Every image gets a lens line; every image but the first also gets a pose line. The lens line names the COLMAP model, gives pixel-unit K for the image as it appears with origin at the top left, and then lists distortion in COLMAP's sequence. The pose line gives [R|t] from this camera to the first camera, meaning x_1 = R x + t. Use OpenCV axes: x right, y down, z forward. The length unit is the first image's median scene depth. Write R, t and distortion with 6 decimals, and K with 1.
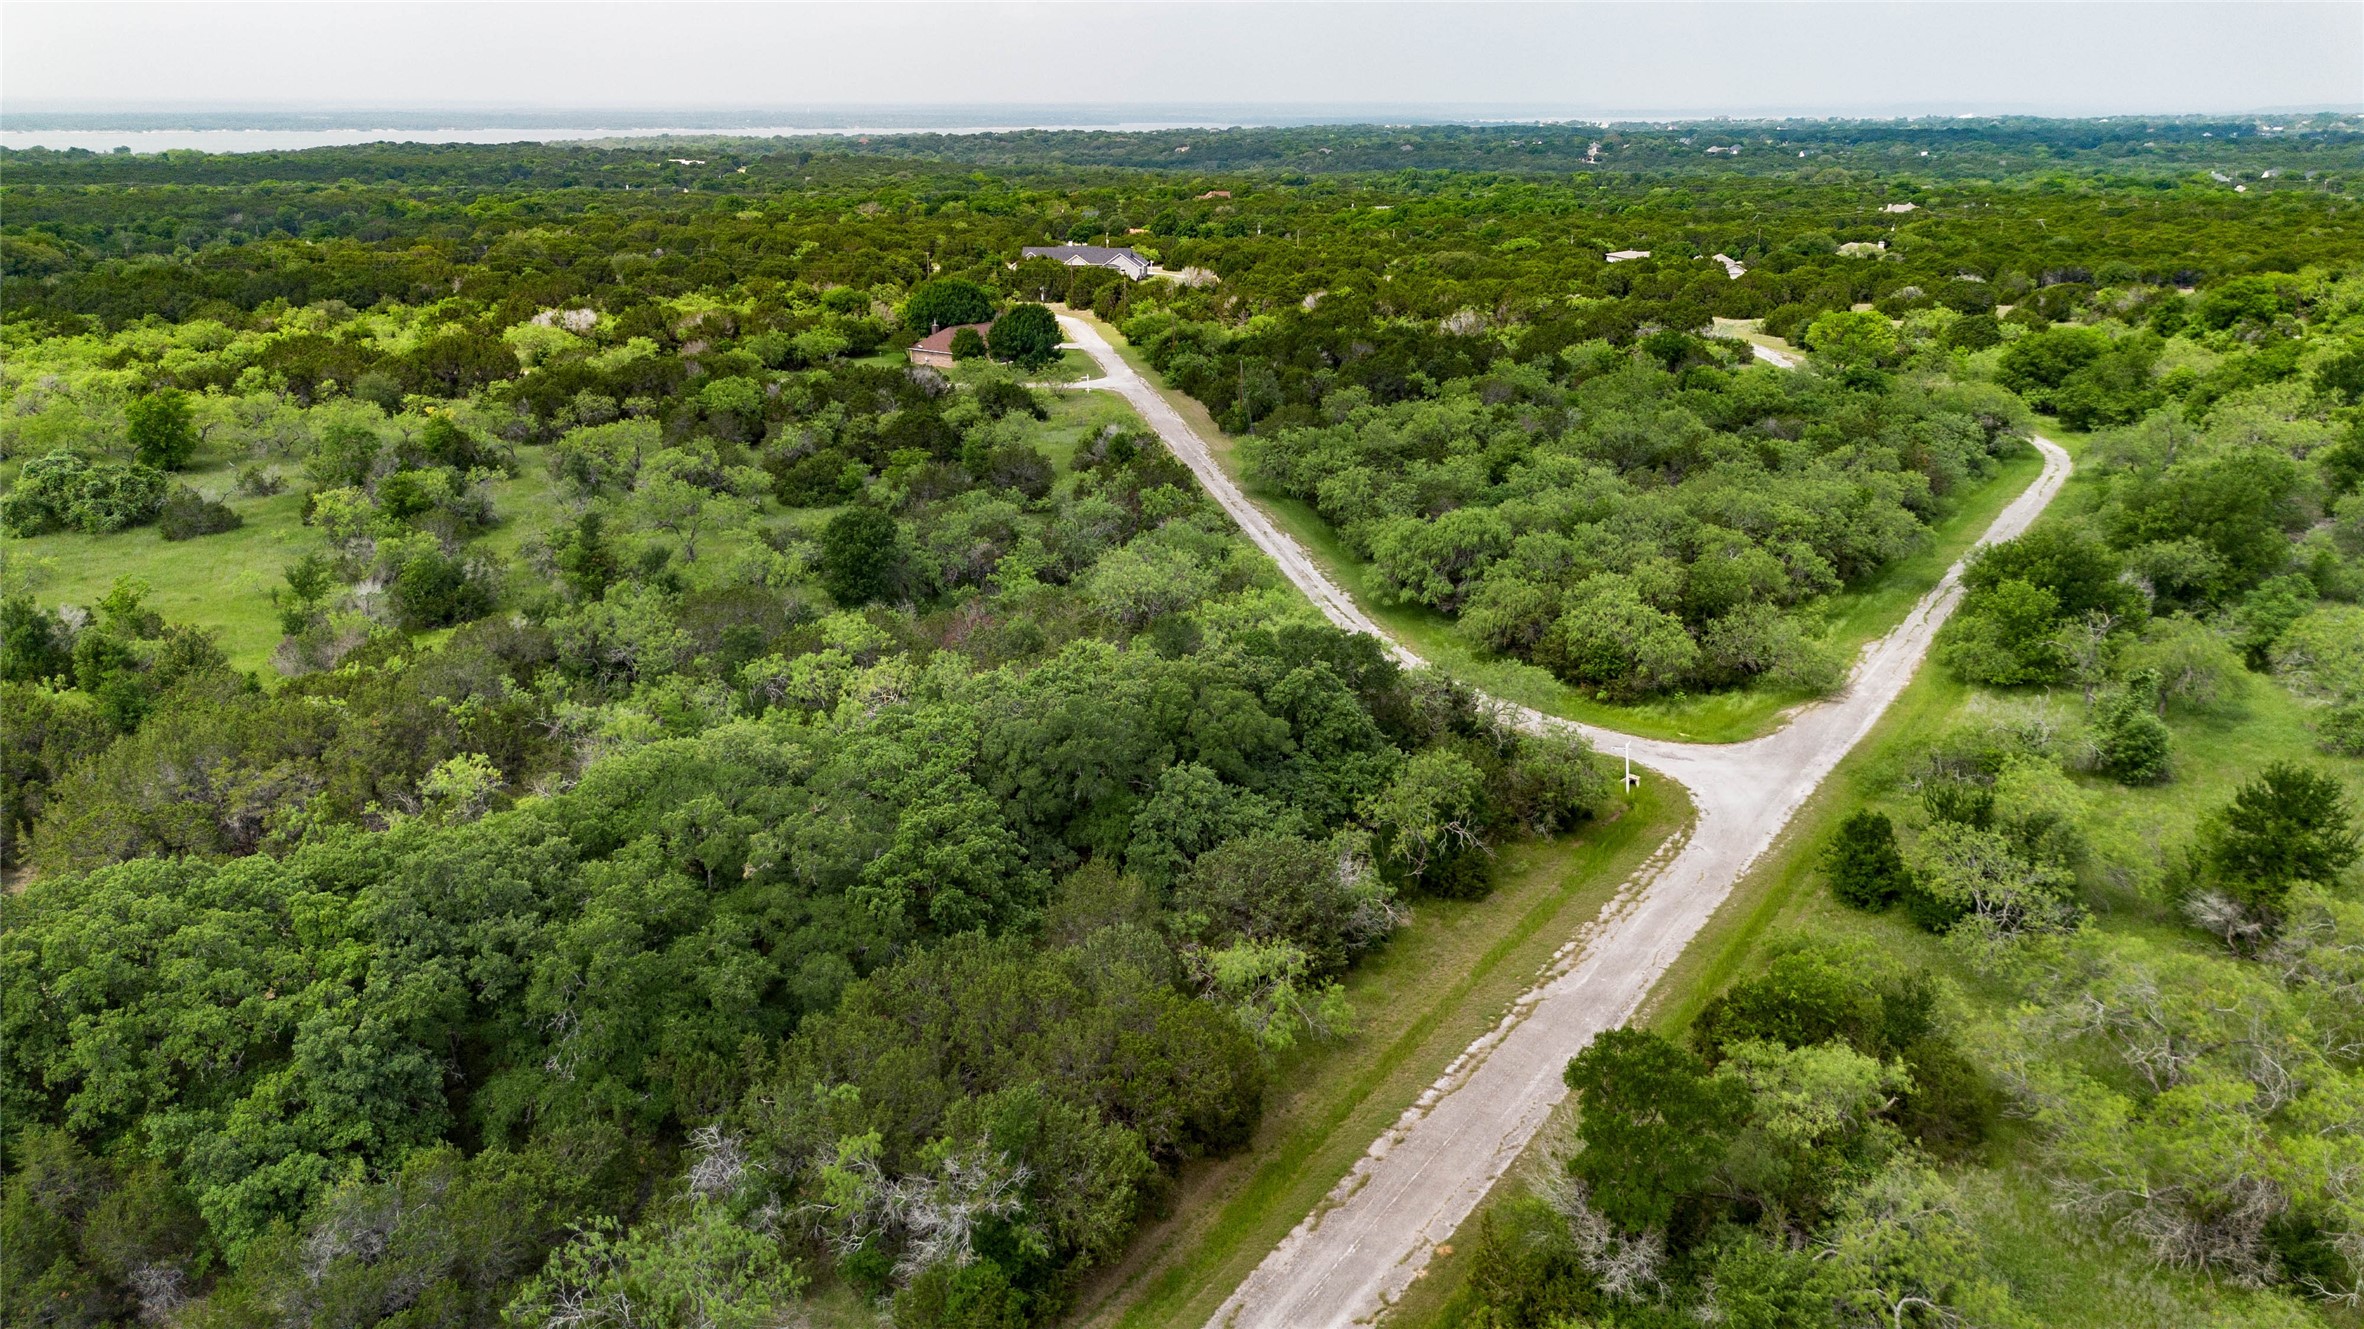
lens RADIAL K [[1660.6, 0, 1182.0], [0, 1660.6, 664.5], [0, 0, 1]] dist [0.079339, -0.088243]
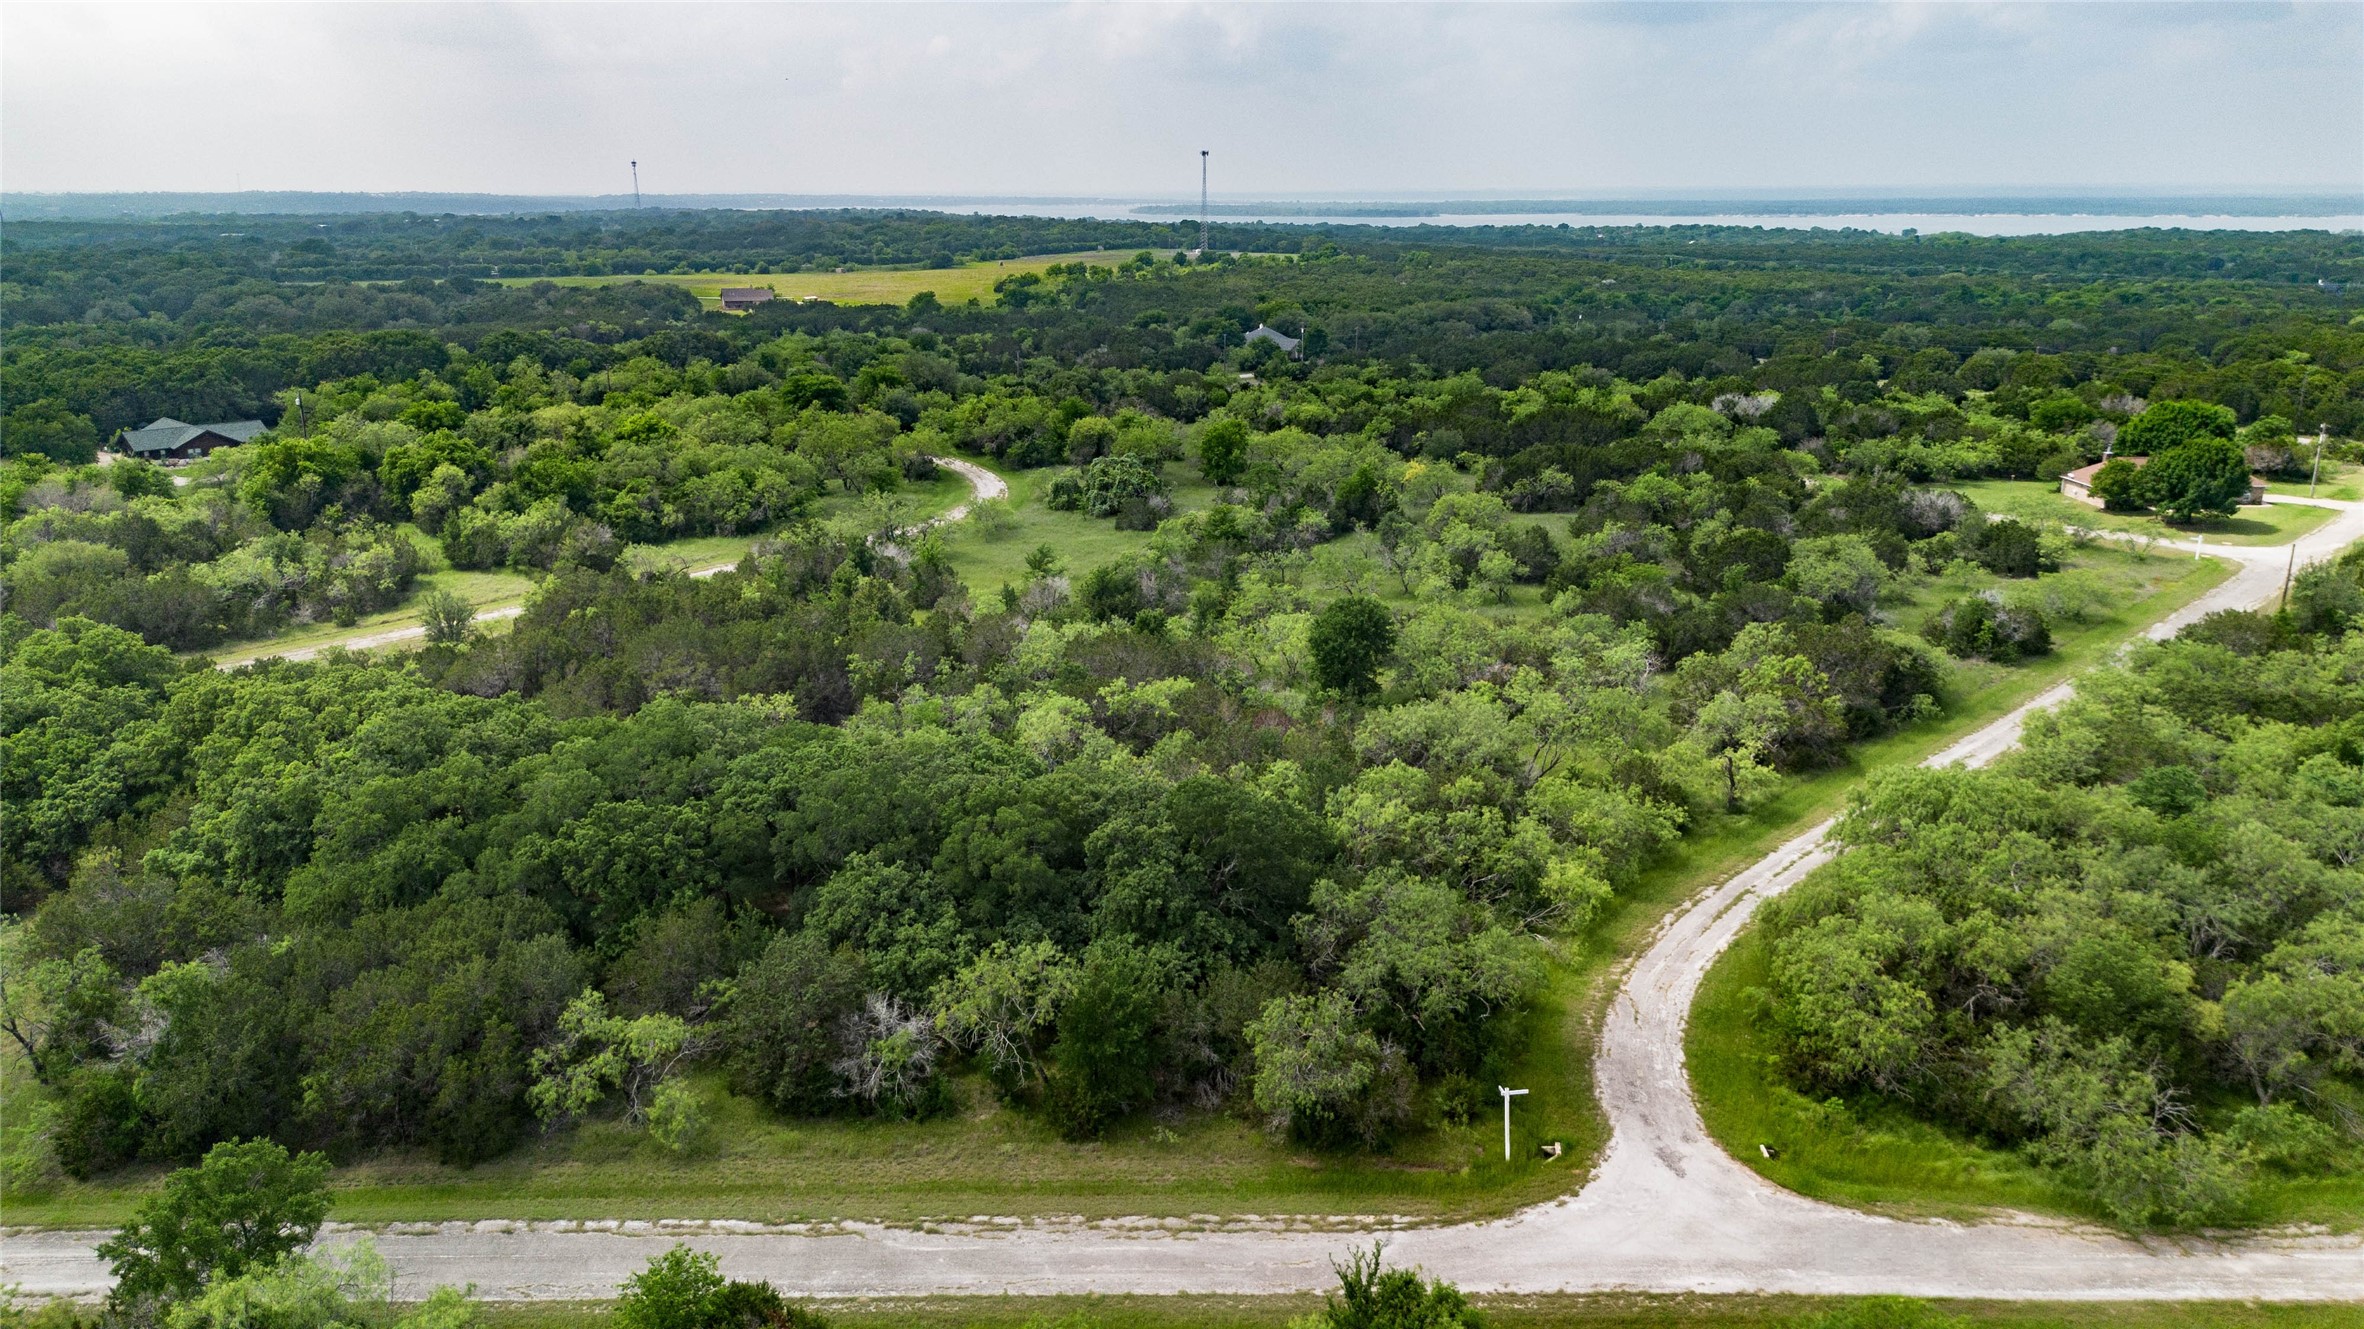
lens RADIAL K [[1660.6, 0, 1182.0], [0, 1660.6, 664.5], [0, 0, 1]] dist [0.079339, -0.088243]
pose [[0.561368, 0.224258, -0.796602, 0.784834], [-0.260739, 0.961487, 0.086932, -0.164845], [0.785418, 0.158905, 0.598221, 0.491655]]
